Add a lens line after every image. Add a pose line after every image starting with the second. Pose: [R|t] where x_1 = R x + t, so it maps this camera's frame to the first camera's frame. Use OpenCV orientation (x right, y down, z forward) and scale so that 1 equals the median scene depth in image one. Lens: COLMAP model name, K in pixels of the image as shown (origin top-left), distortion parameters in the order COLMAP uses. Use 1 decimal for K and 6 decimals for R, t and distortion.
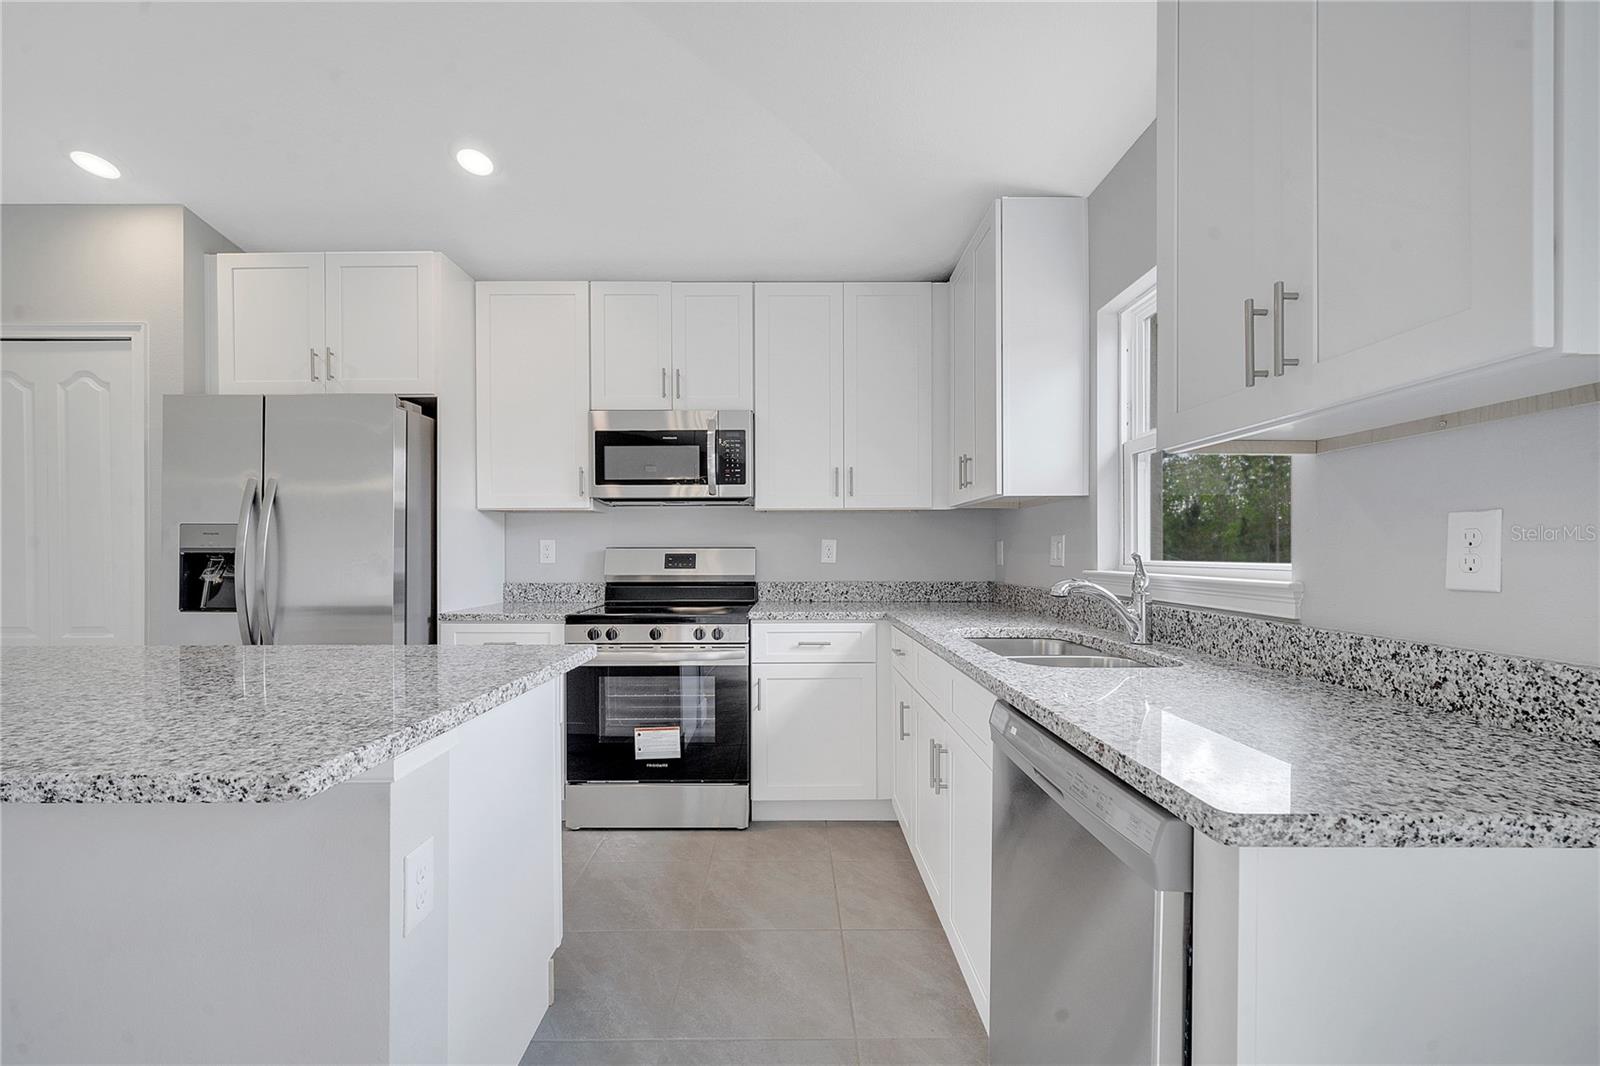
lens RADIAL K [[655.2, 0, 794.6], [0, 655.2, 552.9], [0, 0, 1]] dist [-0.004472, -0.000689]
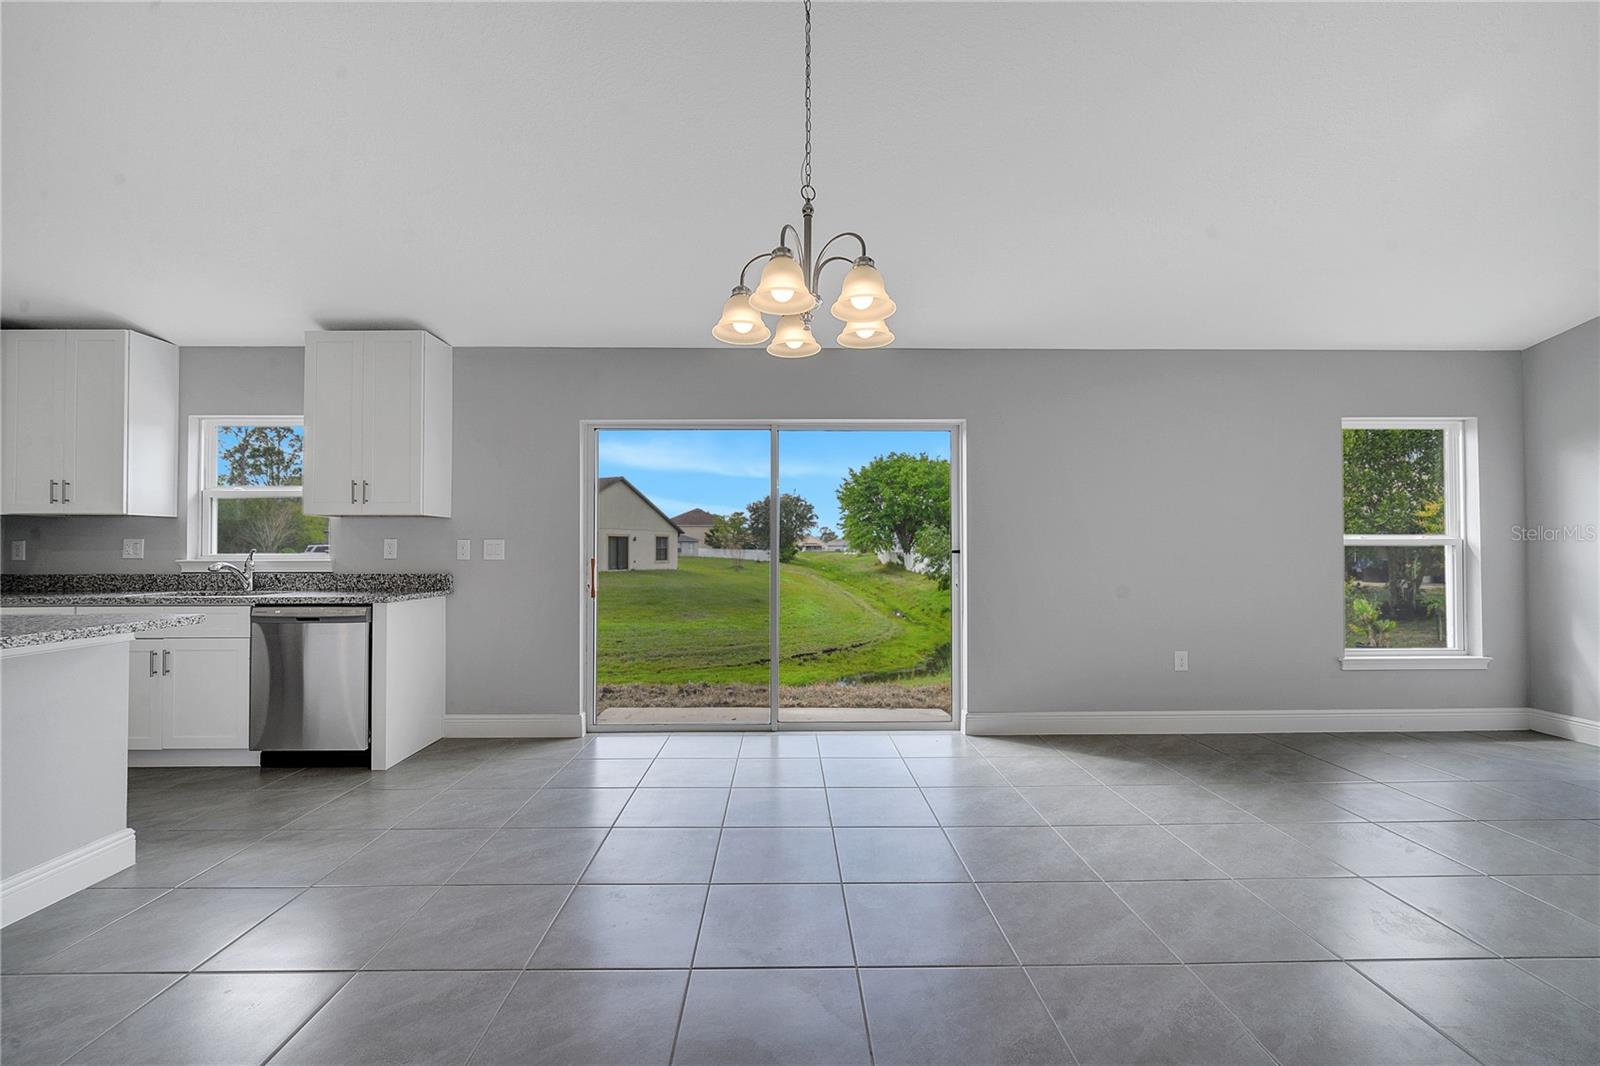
lens RADIAL K [[655.2, 0, 797.7], [0, 655.2, 536.6], [0, 0, 1]] dist [-0.004472, -0.000689]
pose [[-0.011739, 0.020737, 0.999716, -1.140735], [0.002889, 0.999781, -0.020704, 0.004313], [-0.999927, 0.002646, -0.011796, -0.552131]]
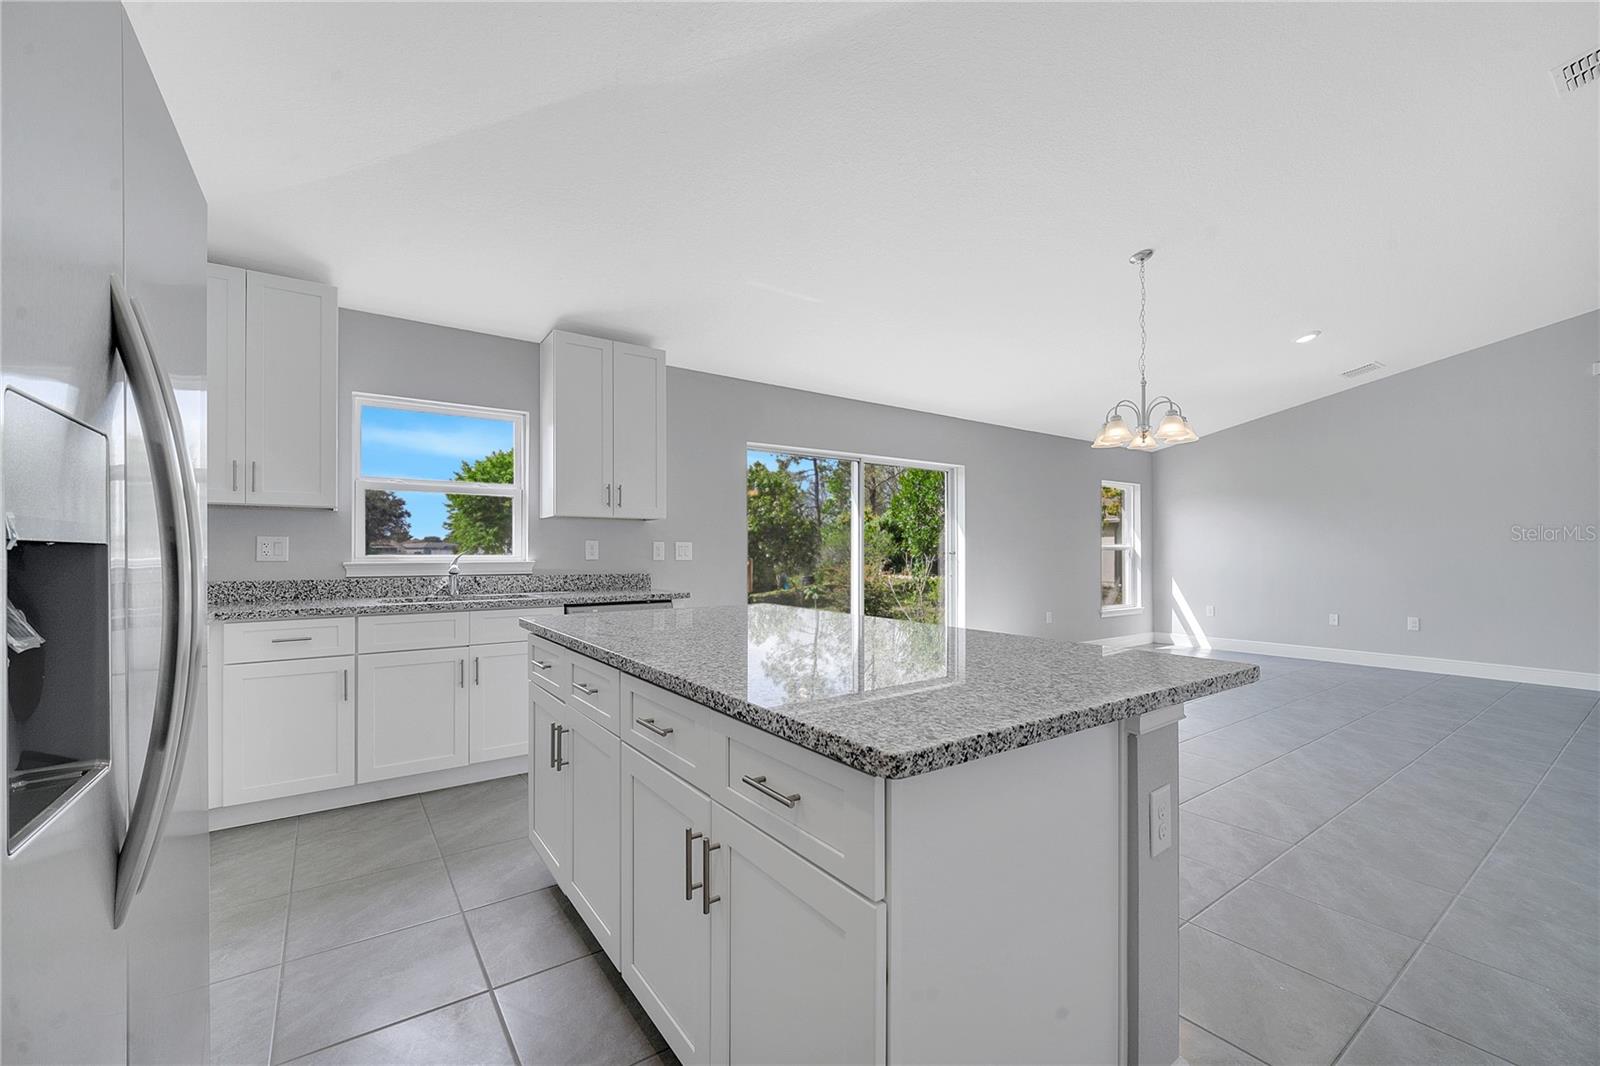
lens RADIAL K [[655.2, 0, 796.9], [0, 655.2, 546.5], [0, 0, 1]] dist [-0.004472, -0.000689]
pose [[-0.576969, 0.007975, 0.816727, -1.164400], [0.001996, 0.999963, -0.008355, 0.004328], [-0.816764, -0.003190, -0.576964, 0.880546]]
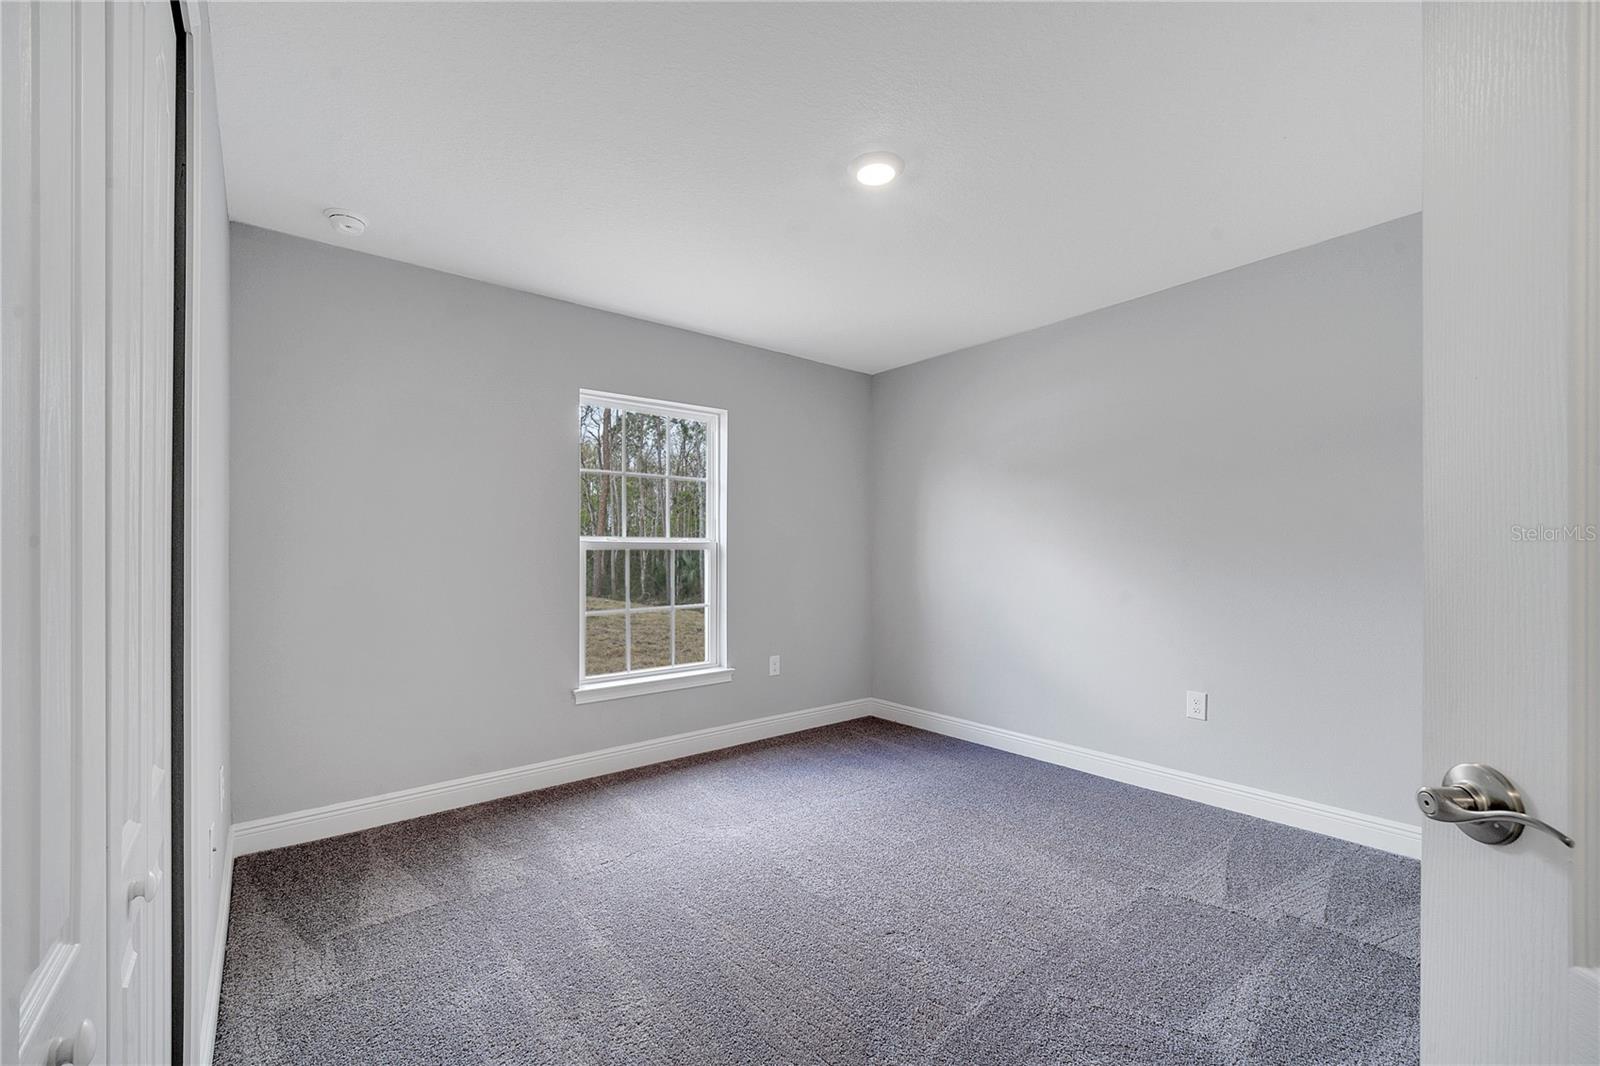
lens RADIAL K [[655.2, 0, 811.2], [0, 655.2, 542.3], [0, 0, 1]] dist [-0.004472, -0.000689]
pose [[-0.634833, 0.017333, 0.772455, -0.843490], [0.006686, 0.999834, -0.016940, 0.009130], [-0.772620, -0.005589, -0.634844, -1.432393]]
